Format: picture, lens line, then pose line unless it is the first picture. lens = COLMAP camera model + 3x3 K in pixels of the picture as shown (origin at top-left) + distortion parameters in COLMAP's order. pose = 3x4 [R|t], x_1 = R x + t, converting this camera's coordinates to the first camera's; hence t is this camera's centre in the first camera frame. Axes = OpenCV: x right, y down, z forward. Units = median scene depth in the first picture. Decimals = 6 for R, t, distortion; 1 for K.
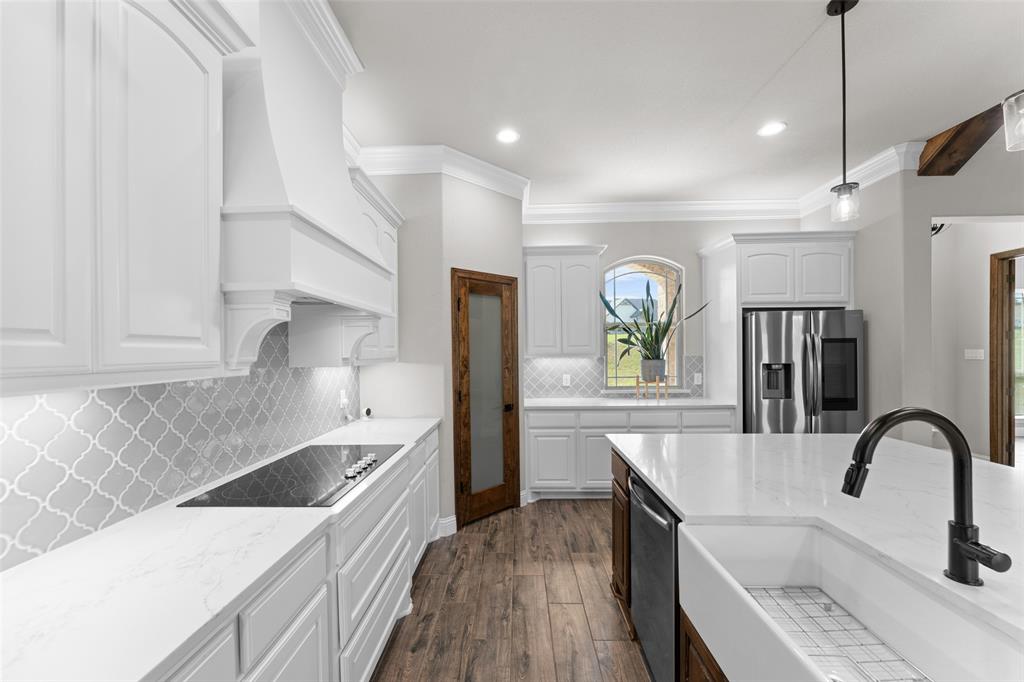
lens RADIAL K [[411.5, 0, 503.0], [0, 411.5, 353.2], [0, 0, 1]] dist [-0.003163, -0.000098]
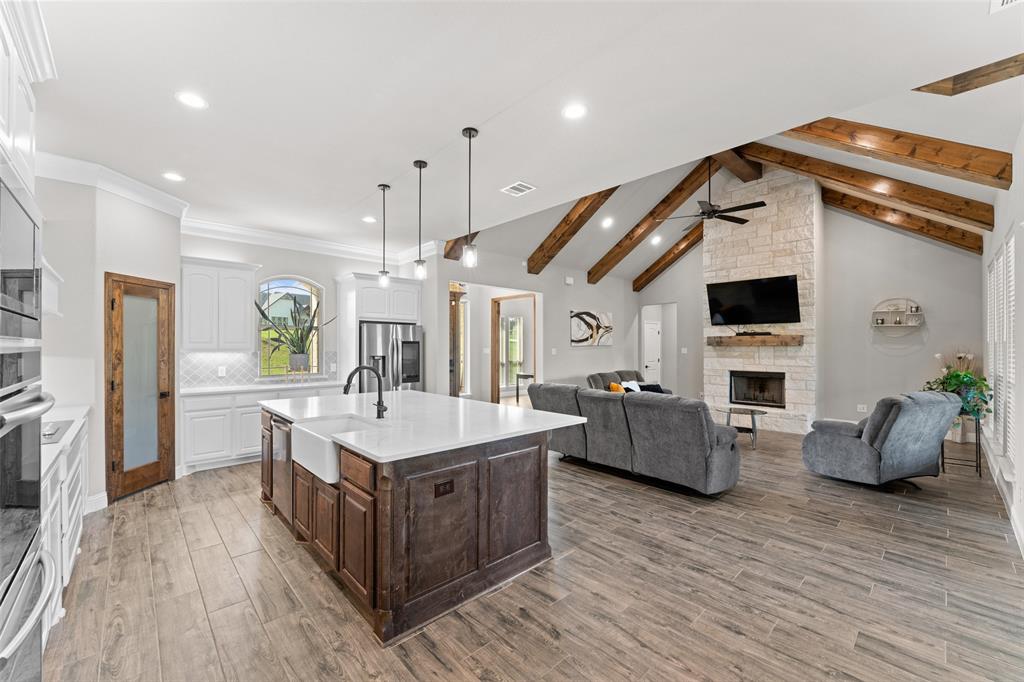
lens RADIAL K [[409.5, 0, 505.1], [0, 409.5, 345.8], [0, 0, 1]] dist [-0.001872, 0.000343]
pose [[0.711938, 0.012734, 0.702127, -0.117928], [-0.004966, 0.999902, -0.013099, 0.003939], [-0.702225, 0.005839, 0.711931, -0.515711]]
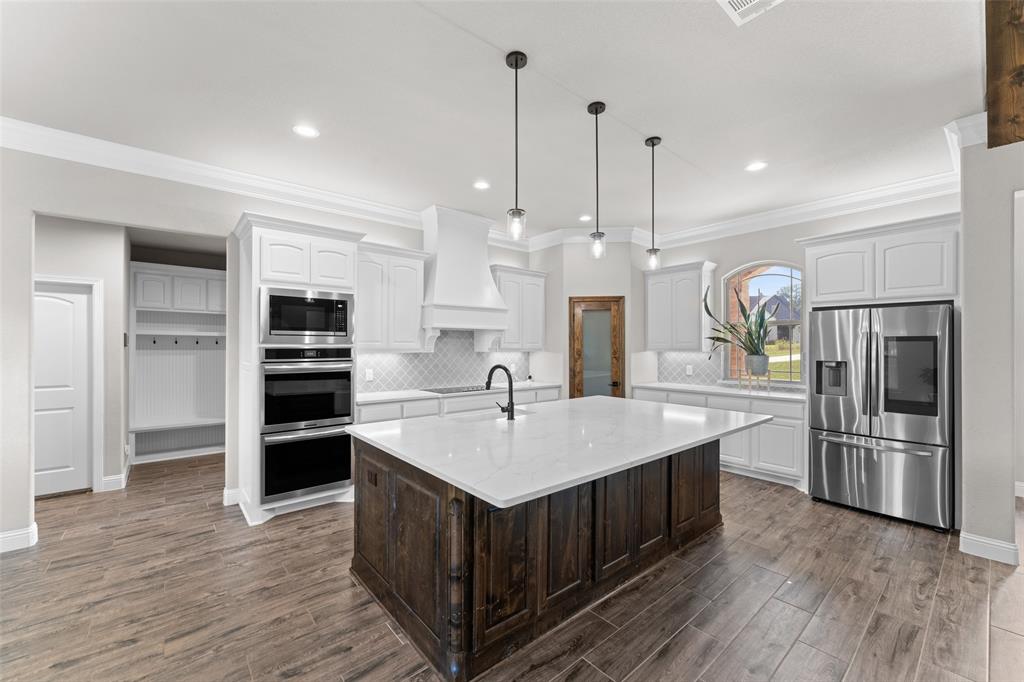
lens RADIAL K [[410.8, 0, 507.0], [0, 410.8, 342.6], [0, 0, 1]] dist [-0.003014, 0.000048]
pose [[0.670584, 0.005009, -0.741817, 0.881476], [-0.011936, 0.999921, -0.004038, -0.007248], [0.741738, 0.011562, 0.670590, -0.300548]]
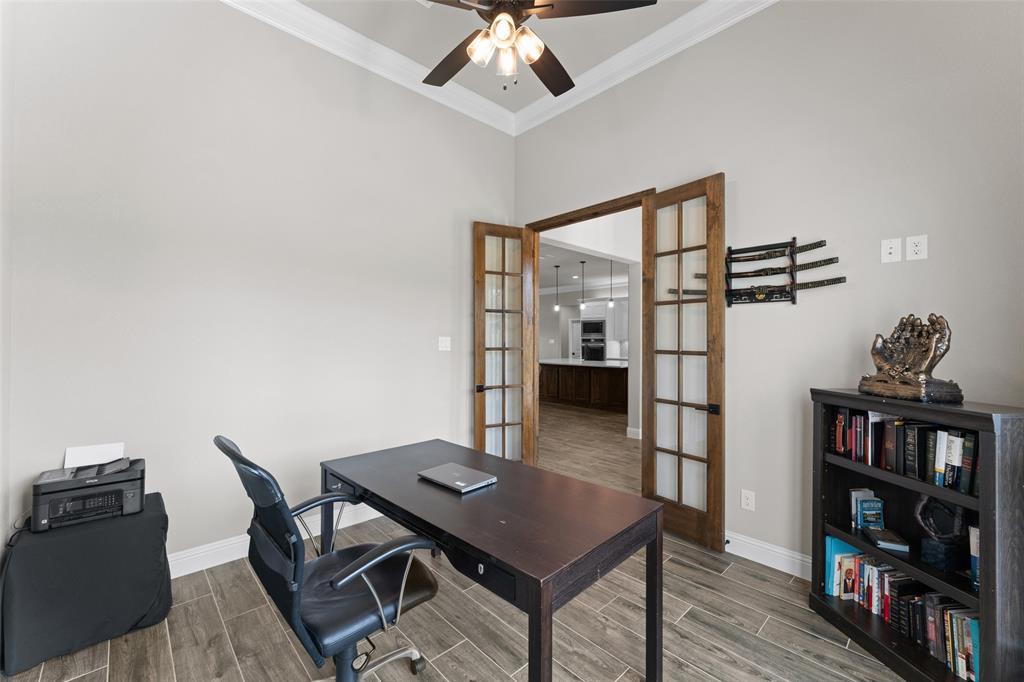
lens RADIAL K [[410.8, 0, 507.0], [0, 410.8, 342.6], [0, 0, 1]] dist [-0.003014, 0.000048]
pose [[-0.715365, 0.017567, -0.698530, 2.399667], [0.004776, 0.999783, 0.020253, -0.027682], [0.698735, 0.011152, -0.715294, 1.733200]]
